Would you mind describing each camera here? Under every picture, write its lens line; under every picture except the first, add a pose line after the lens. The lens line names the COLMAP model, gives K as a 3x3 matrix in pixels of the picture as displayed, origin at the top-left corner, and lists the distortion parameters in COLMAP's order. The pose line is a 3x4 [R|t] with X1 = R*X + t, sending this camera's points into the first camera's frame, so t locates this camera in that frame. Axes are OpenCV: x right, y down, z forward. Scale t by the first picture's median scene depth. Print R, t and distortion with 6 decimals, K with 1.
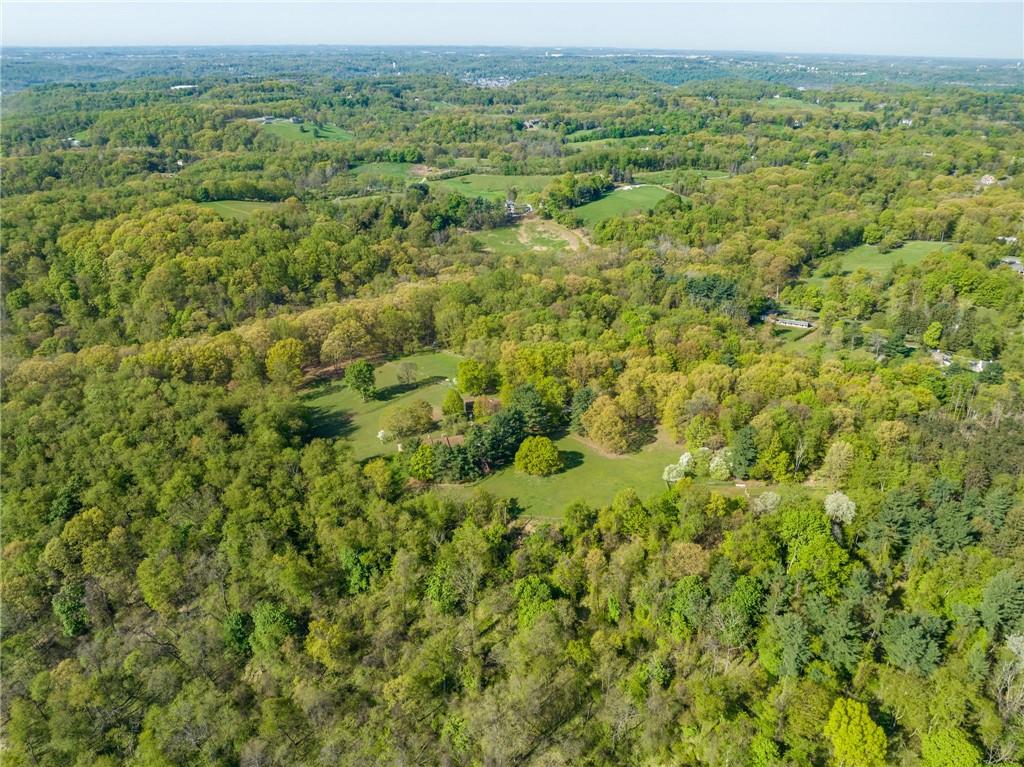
lens RADIAL K [[726.1, 0, 506.3], [0, 726.1, 386.3], [0, 0, 1]] dist [-0.034804, 0.003615]
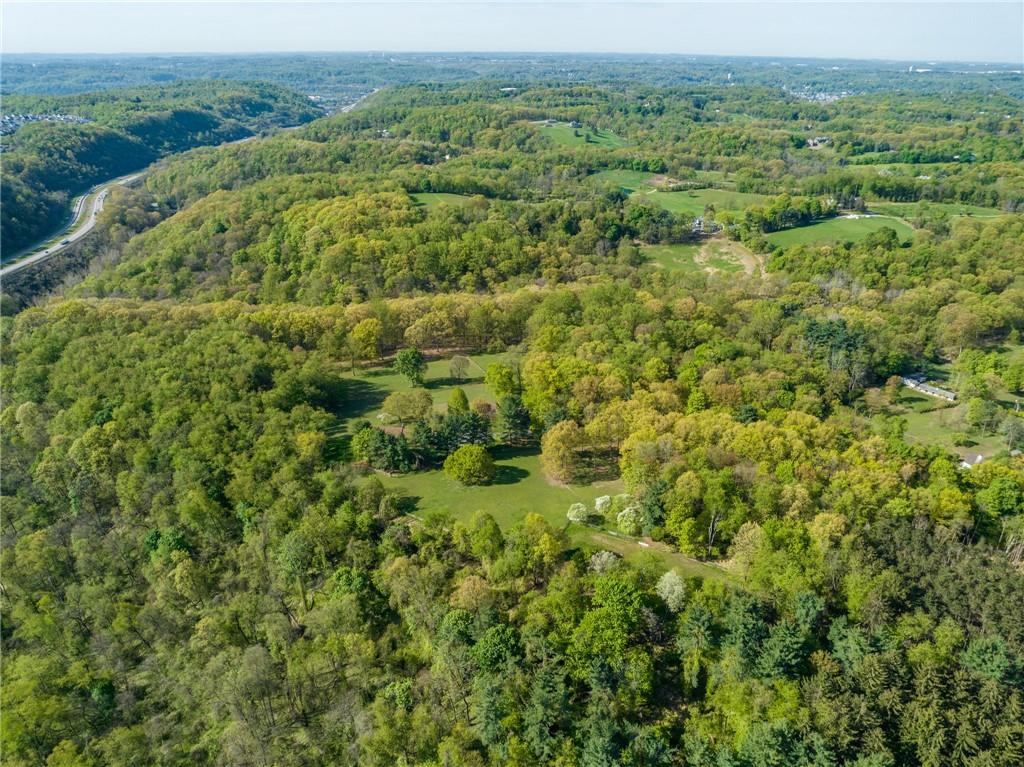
lens RADIAL K [[726.1, 0, 506.3], [0, 726.1, 386.3], [0, 0, 1]] dist [-0.034804, 0.003615]
pose [[0.909410, 0.178685, -0.375559, 0.143936], [-0.182682, 0.982847, 0.025262, -0.013813], [0.373631, 0.045635, 0.926454, 0.031870]]
